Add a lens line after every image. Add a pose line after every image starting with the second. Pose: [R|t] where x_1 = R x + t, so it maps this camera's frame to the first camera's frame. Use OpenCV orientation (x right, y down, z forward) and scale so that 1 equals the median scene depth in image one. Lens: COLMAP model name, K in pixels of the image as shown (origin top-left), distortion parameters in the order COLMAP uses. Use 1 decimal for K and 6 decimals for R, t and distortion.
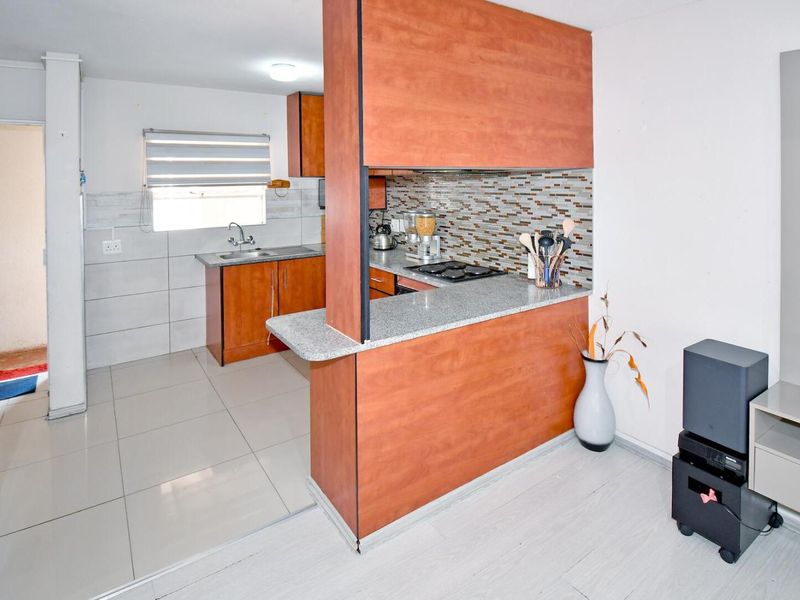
lens RADIAL K [[439.3, 0, 400.0], [0, 439.3, 300.0], [0, 0, 1]] dist [-0.001624, -0.001637]
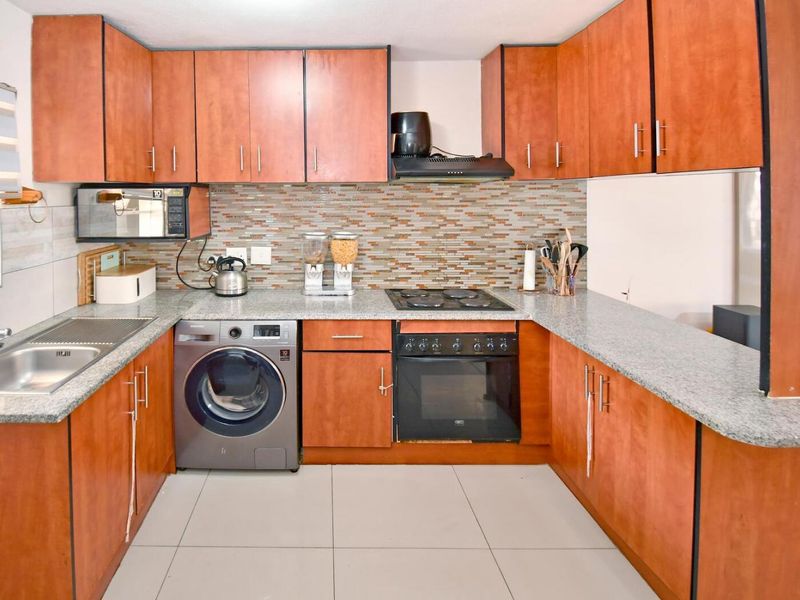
lens RADIAL K [[470.5, 0, 317.8], [0, 470.5, 300.3], [0, 0, 1]] dist [0.004349, 0.000303]
pose [[0.576420, -0.180909, 0.796876, -0.775531], [0.211888, 0.974921, 0.068061, -0.185994], [-0.789204, 0.129617, 0.600297, 0.695126]]
